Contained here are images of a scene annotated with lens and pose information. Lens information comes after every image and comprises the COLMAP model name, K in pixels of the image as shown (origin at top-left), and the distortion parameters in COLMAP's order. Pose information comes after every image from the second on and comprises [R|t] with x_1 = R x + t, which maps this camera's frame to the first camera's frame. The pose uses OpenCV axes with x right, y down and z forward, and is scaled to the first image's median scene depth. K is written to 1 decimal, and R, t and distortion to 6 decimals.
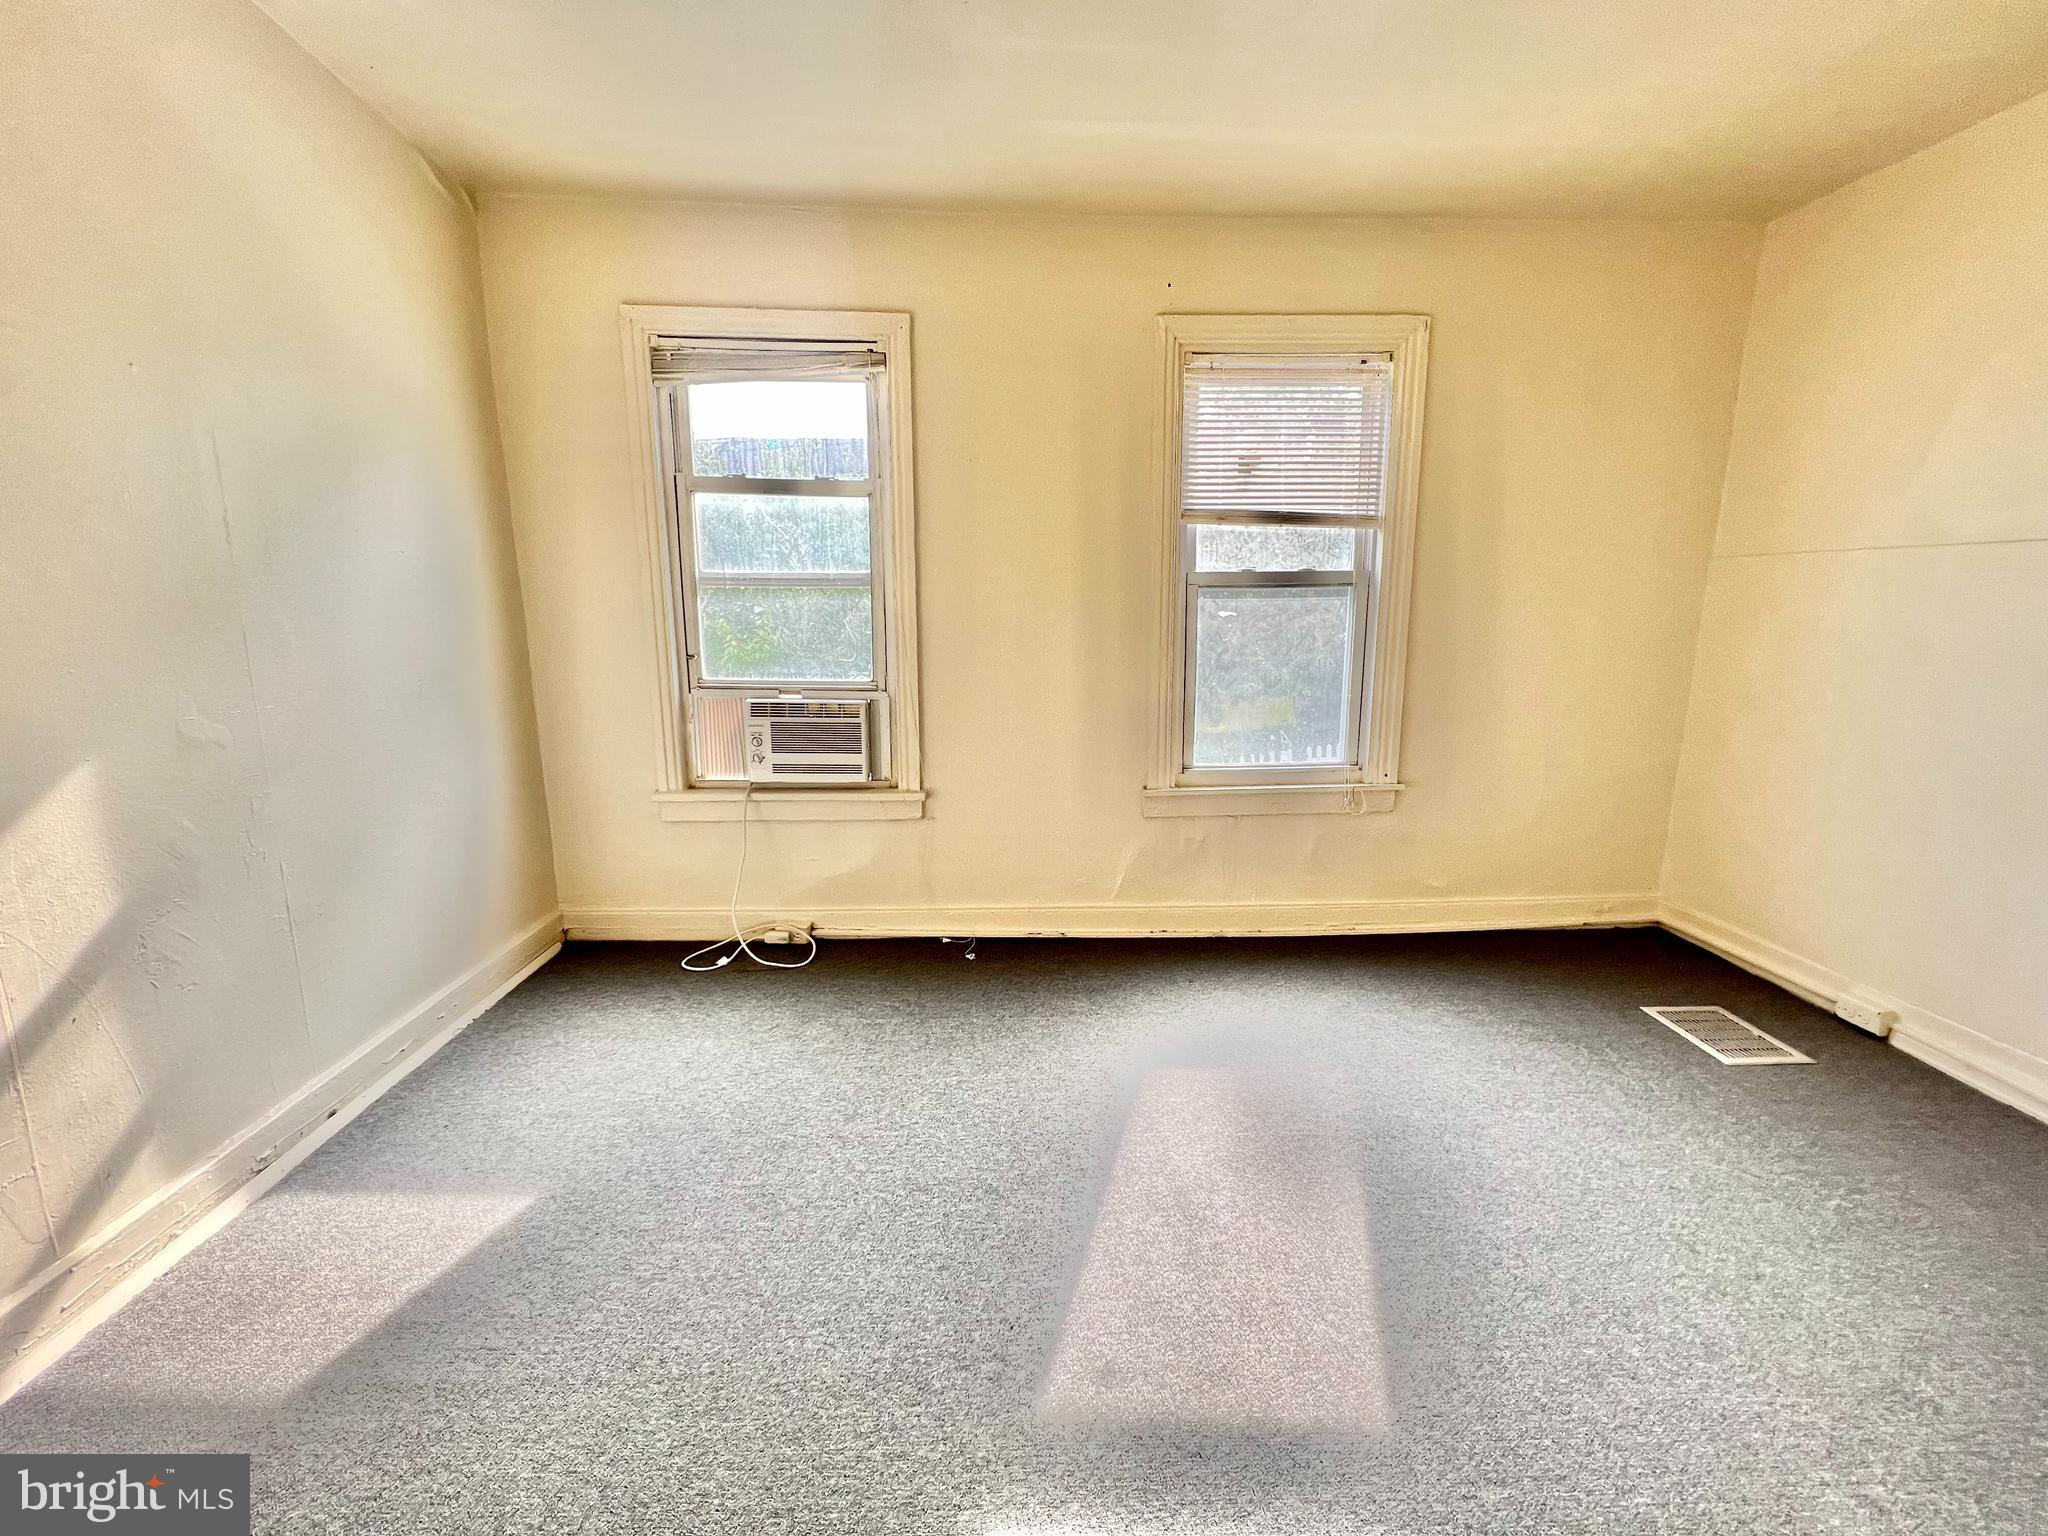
lens RADIAL K [[829.8, 0, 1025.0], [0, 829.8, 762.3], [0, 0, 1]] dist [0.001532, 0.000122]
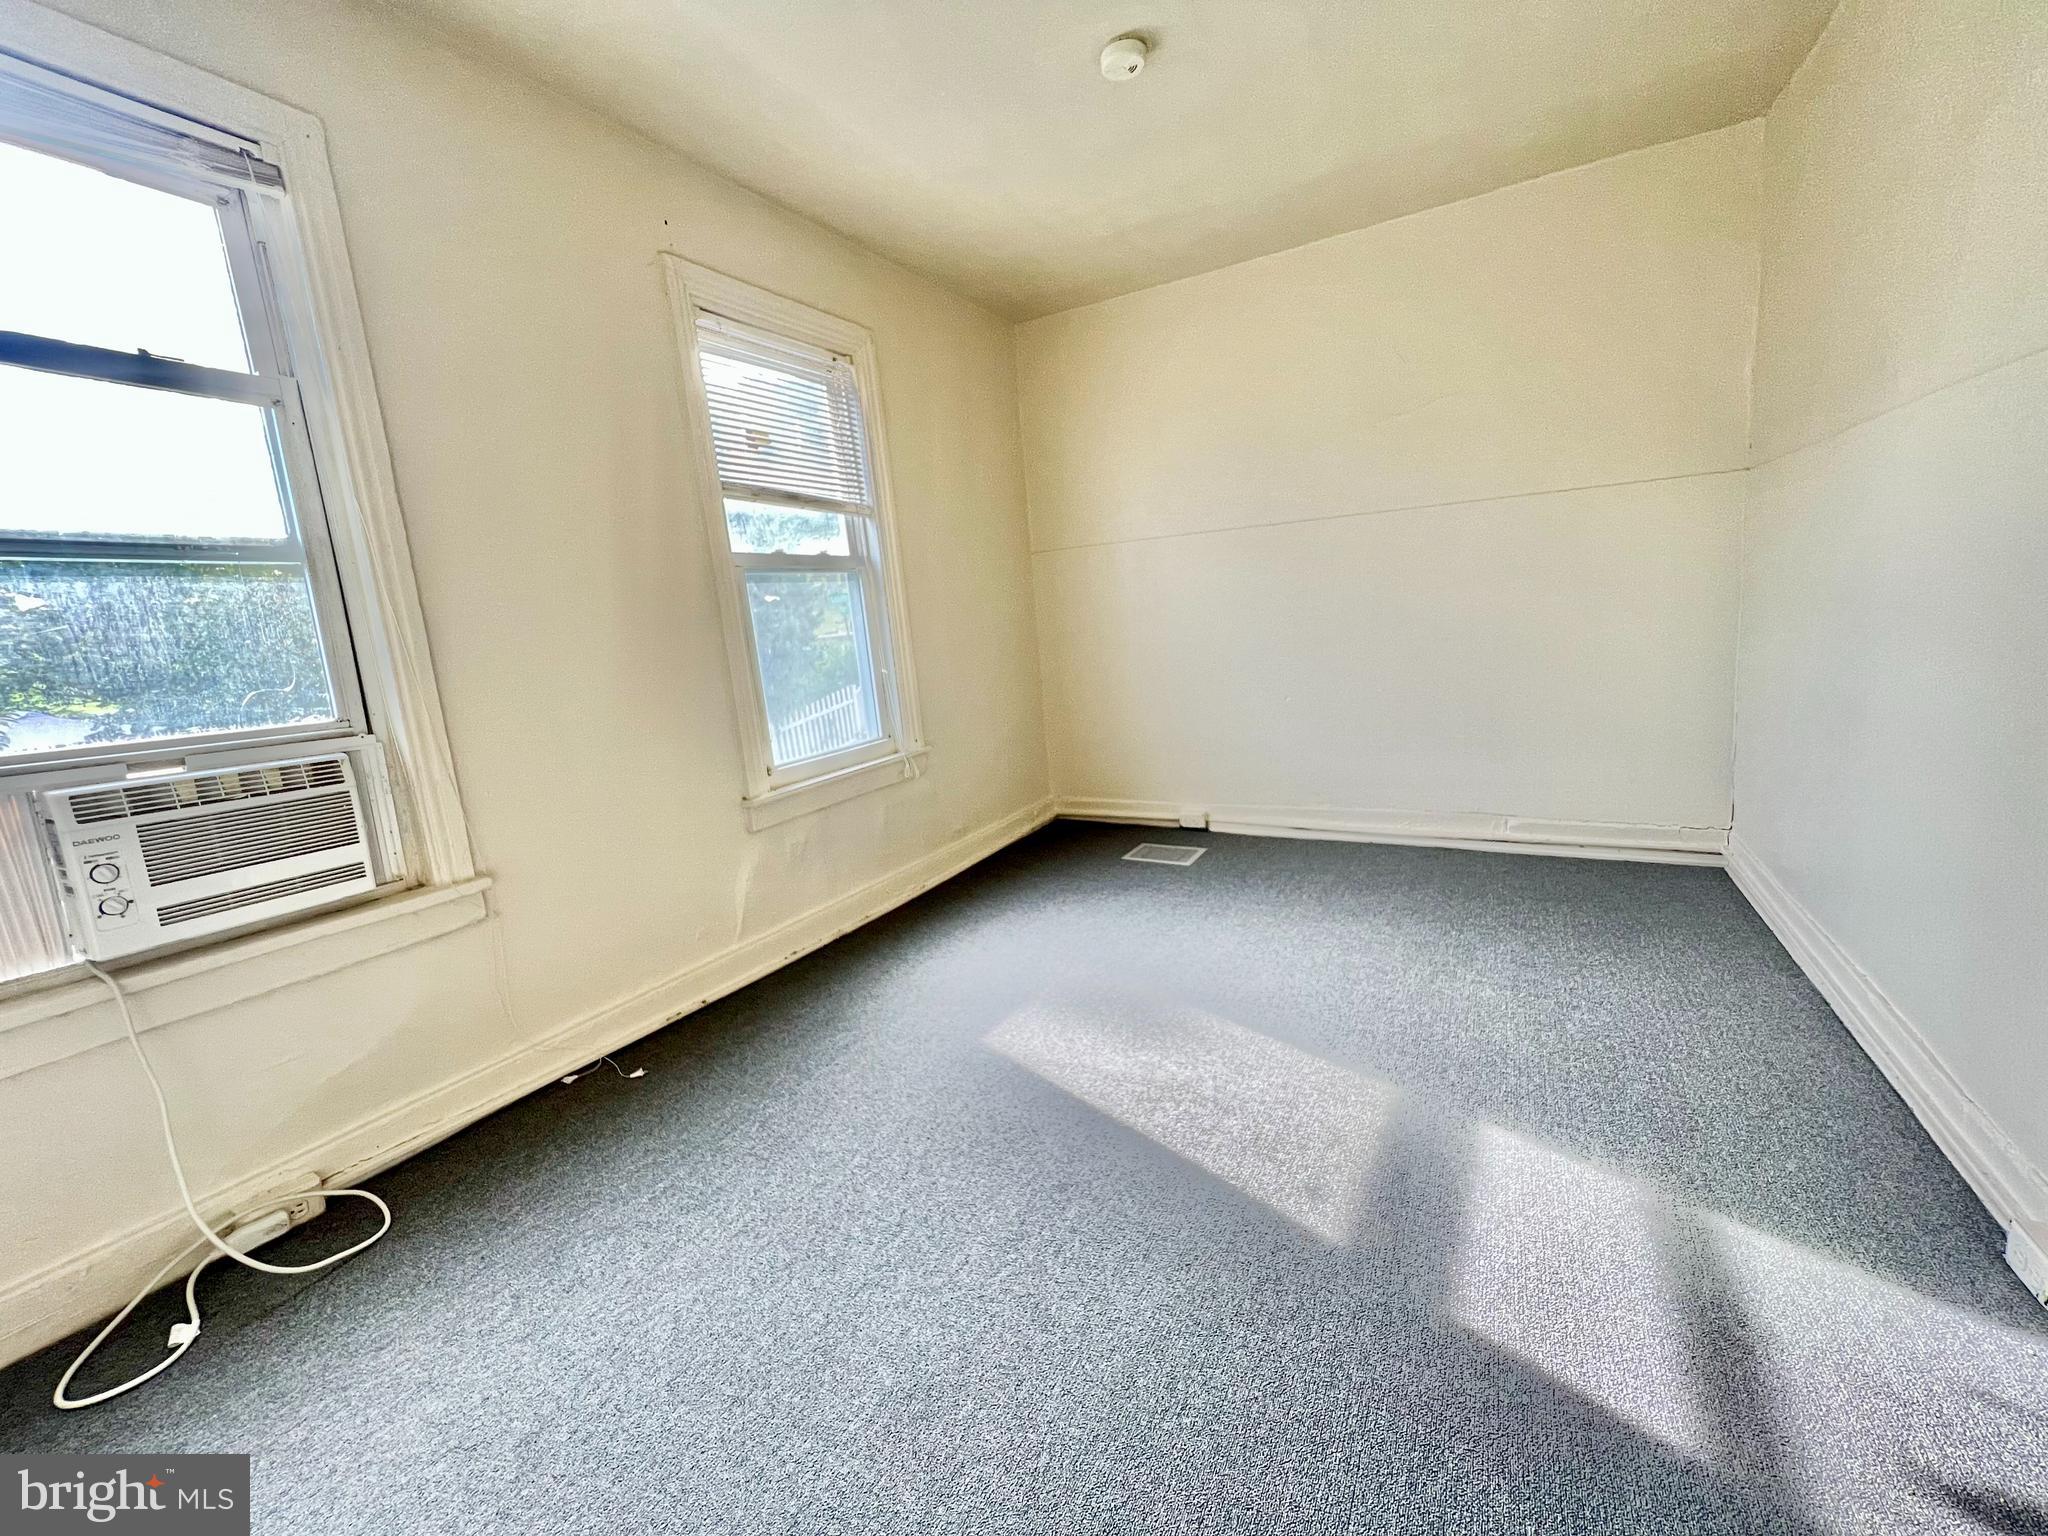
lens RADIAL K [[834.1, 0, 1025.4], [0, 834.1, 762.9], [0, 0, 1]] dist [-0.005361, 0.000051]
pose [[0.525417, -0.182247, 0.831097, -0.423376], [0.238373, 0.969203, 0.061833, 0.010826], [-0.816771, 0.165623, 0.552679, 0.281775]]
